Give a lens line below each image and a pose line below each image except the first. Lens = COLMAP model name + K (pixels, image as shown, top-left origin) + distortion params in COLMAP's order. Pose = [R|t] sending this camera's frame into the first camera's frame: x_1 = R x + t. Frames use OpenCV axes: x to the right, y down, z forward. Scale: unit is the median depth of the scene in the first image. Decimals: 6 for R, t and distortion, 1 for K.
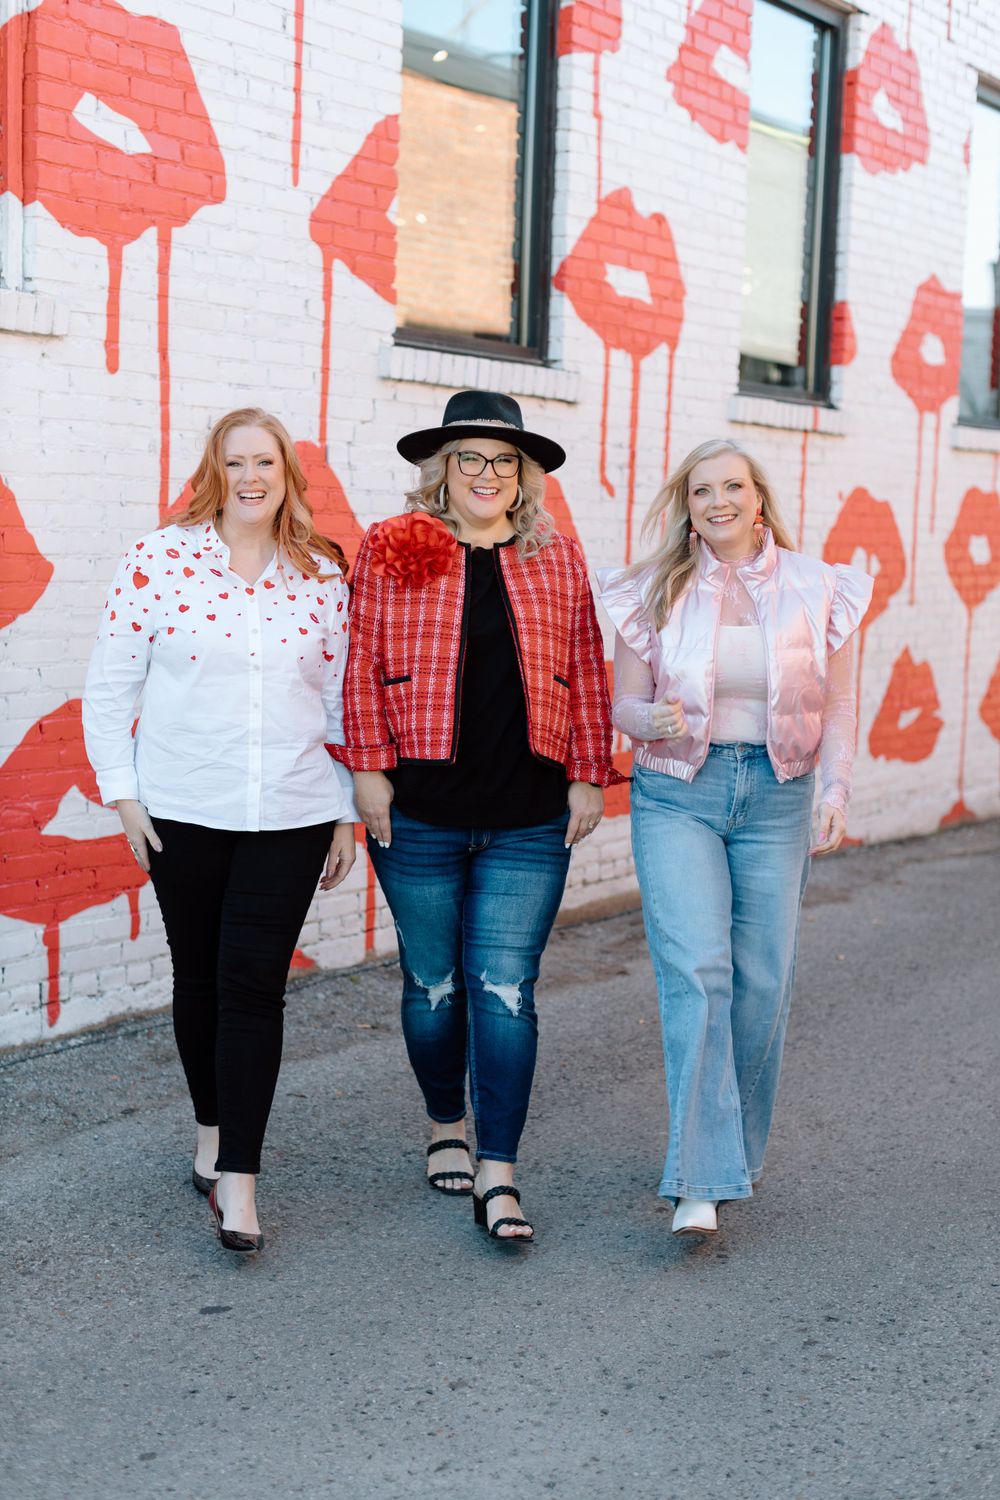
lens RADIAL K [[2127.4, 0, 504.2], [0, 2127.4, 747.7], [0, 0, 1]] dist [0.019760, 0.000000]
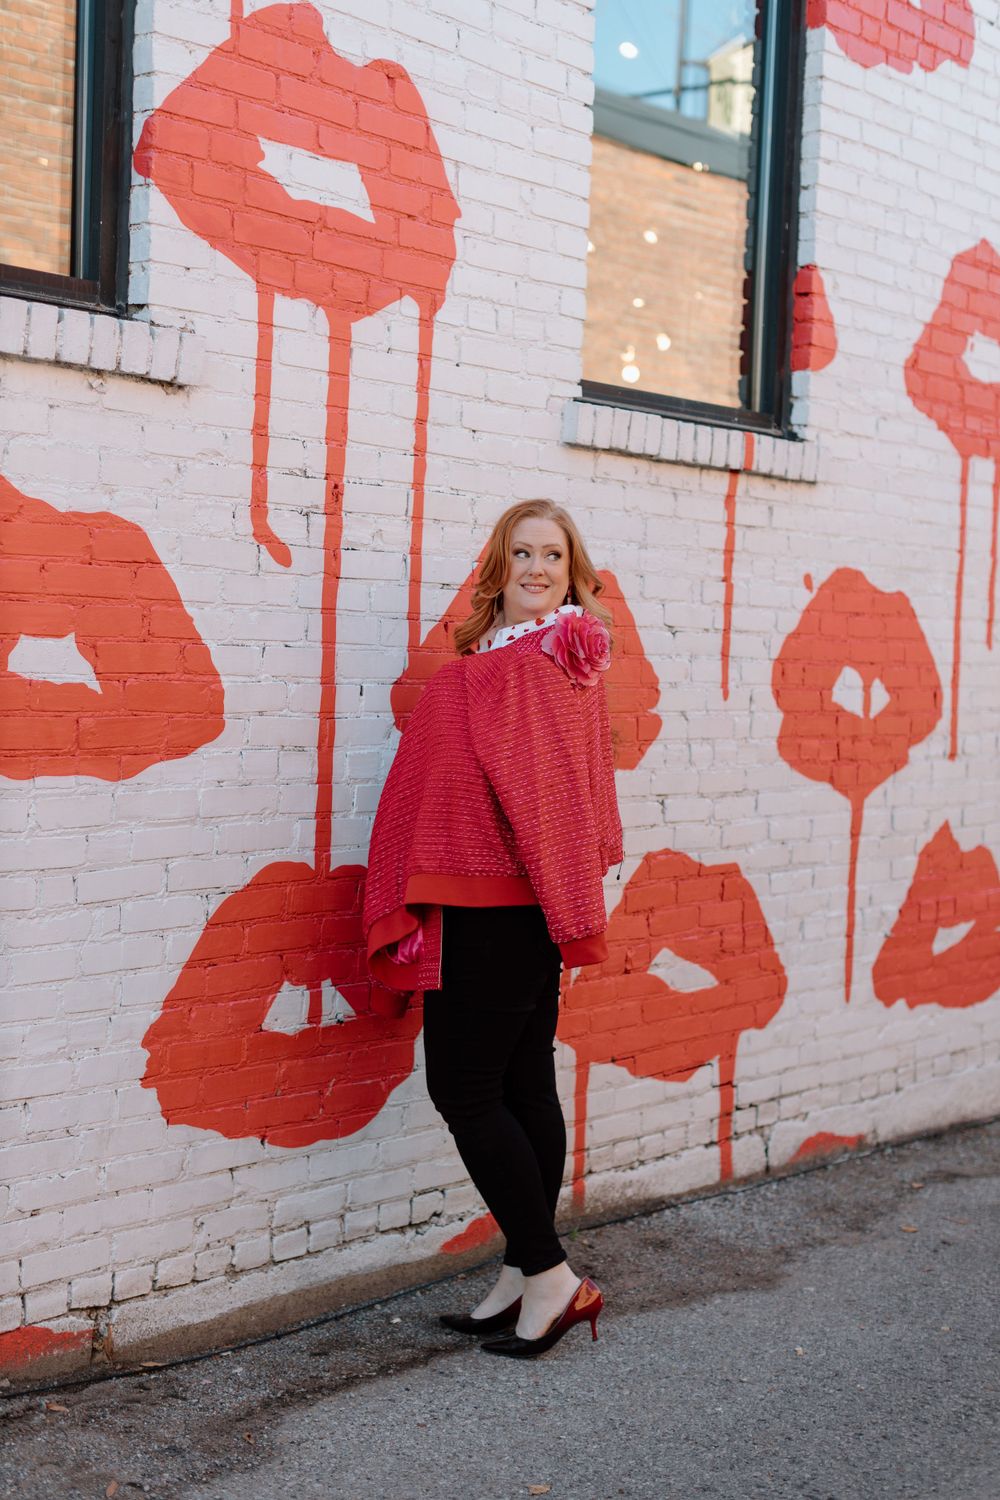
lens RADIAL K [[2127.4, 0, 493.7], [0, 2127.4, 753.9], [0, 0, 1]] dist [0.019760, 0.000000]
pose [[0.993356, 0.007283, -0.114849, 0.176395], [-0.014313, 0.998065, -0.060505, -0.038802], [0.114186, 0.061747, 0.991539, 0.490285]]
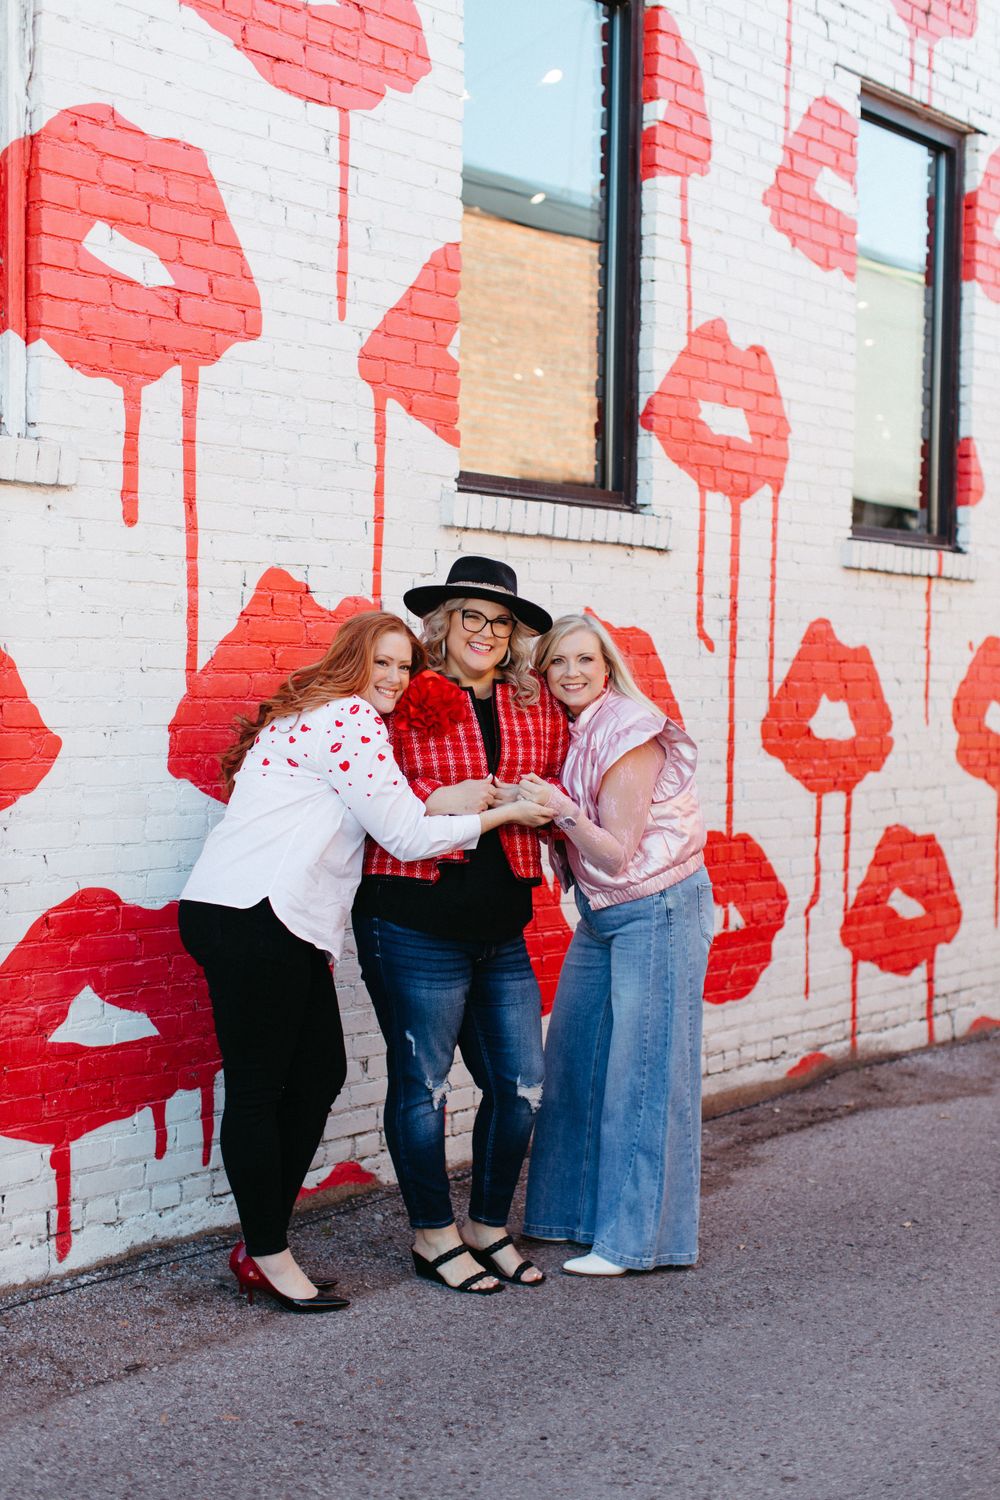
lens RADIAL K [[2127.4, 0, 505.3], [0, 2127.4, 748.0], [0, 0, 1]] dist [0.019760, 0.000000]
pose [[0.997281, -0.016455, -0.071827, 0.028775], [0.011071, 0.997143, -0.074717, -0.009836], [0.072851, 0.073719, 0.994615, 0.092593]]
